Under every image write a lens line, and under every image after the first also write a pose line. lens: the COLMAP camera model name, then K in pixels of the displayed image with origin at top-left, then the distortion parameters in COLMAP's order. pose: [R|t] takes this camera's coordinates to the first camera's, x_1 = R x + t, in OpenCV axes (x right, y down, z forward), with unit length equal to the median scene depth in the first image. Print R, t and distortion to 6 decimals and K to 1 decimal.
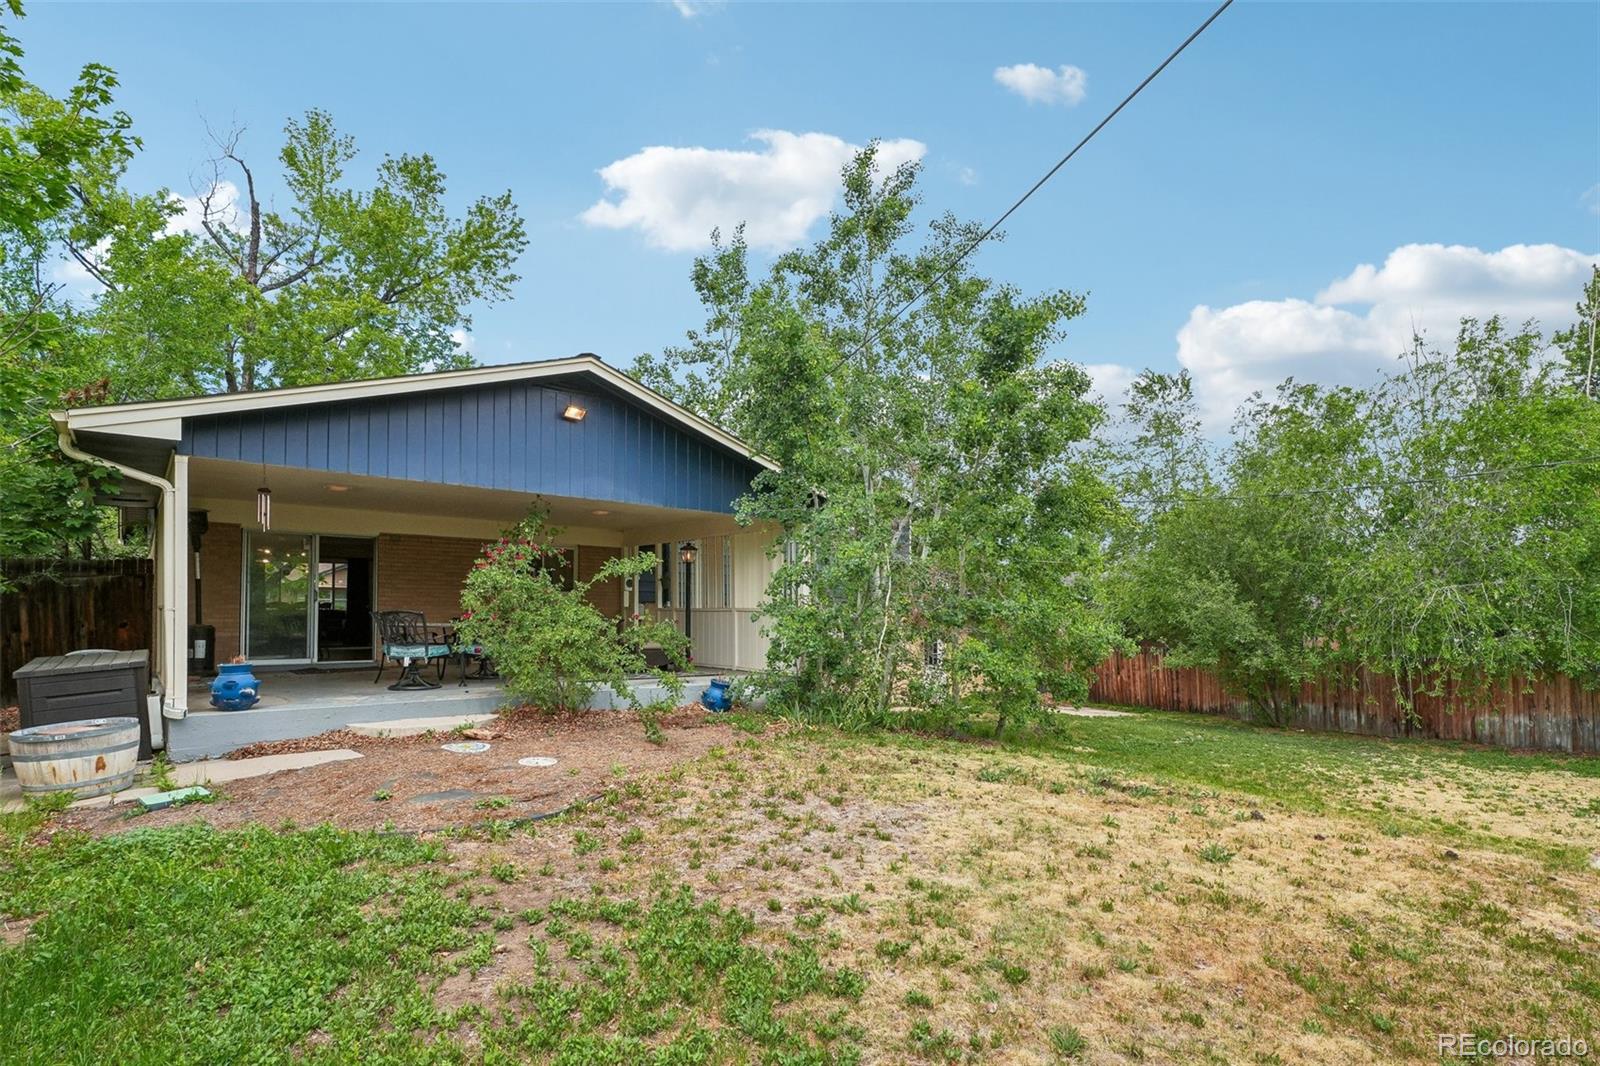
lens RADIAL K [[748.3, 0, 783.3], [0, 748.3, 594.0], [0, 0, 1]] dist [0.005663, 0.002519]
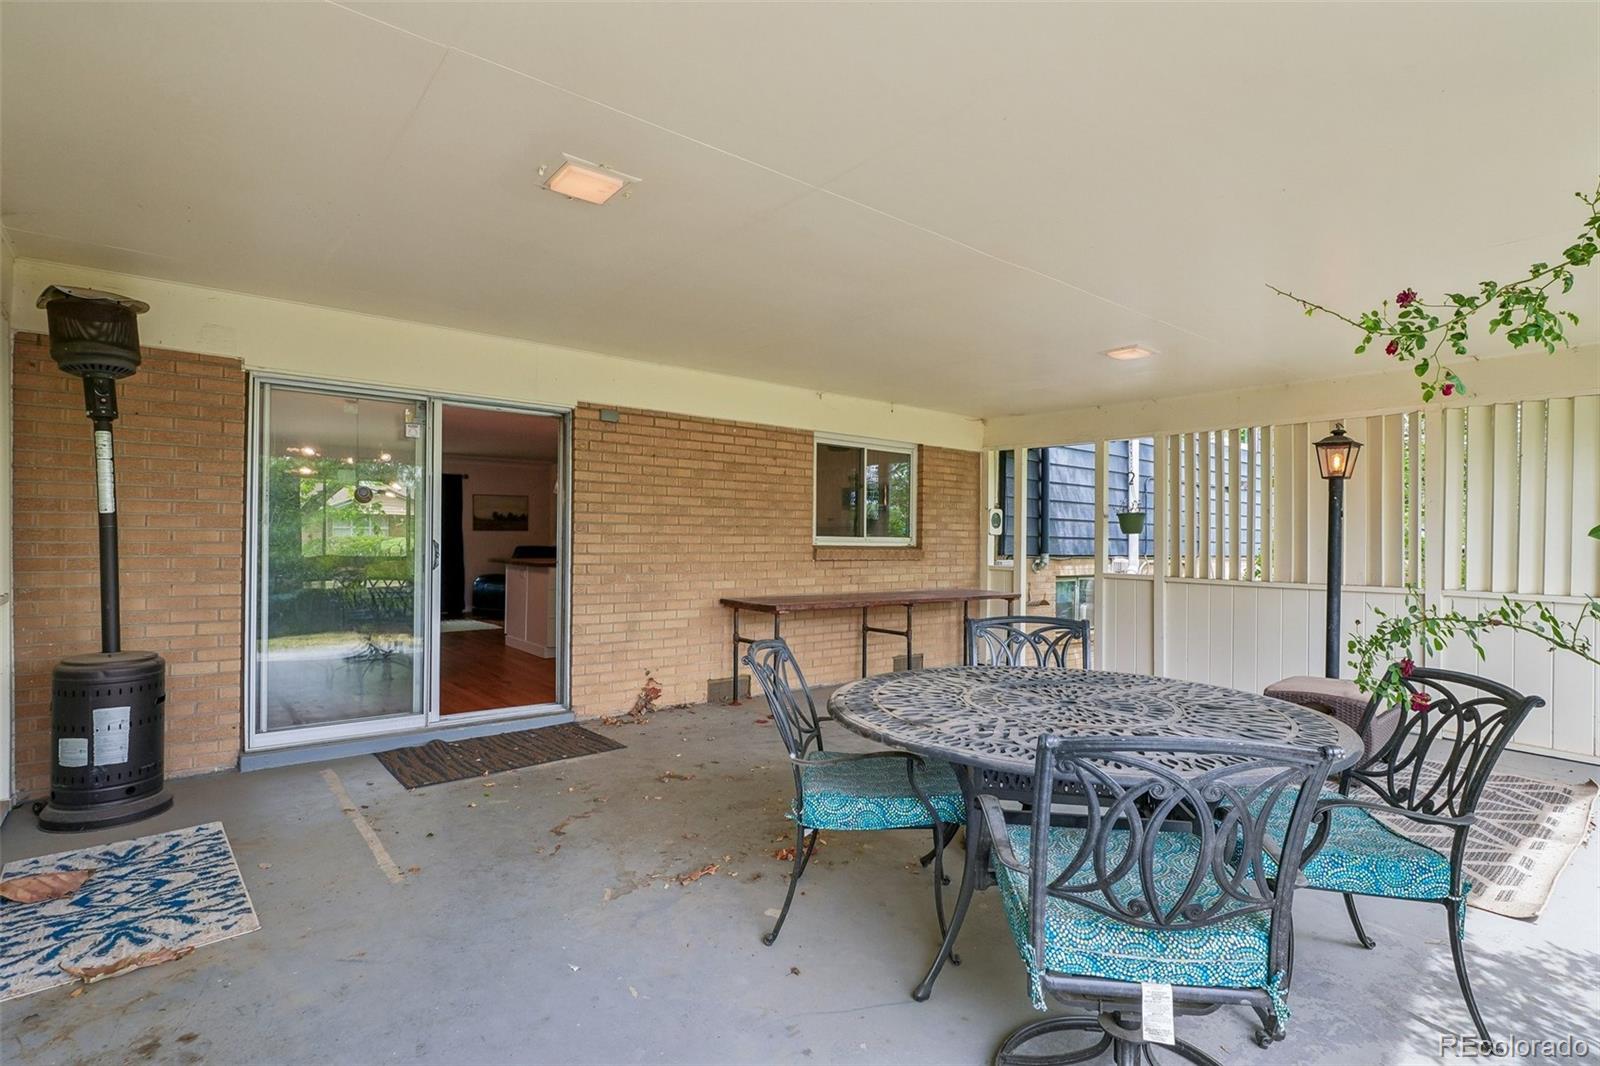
lens RADIAL K [[748.3, 0, 801.4], [0, 748.3, 530.8], [0, 0, 1]] dist [0.005663, 0.002519]
pose [[0.999950, 0.006929, -0.007151, -0.414857], [-0.006811, 0.999843, 0.016382, -0.017440], [0.007263, -0.016333, 0.999840, 0.588489]]
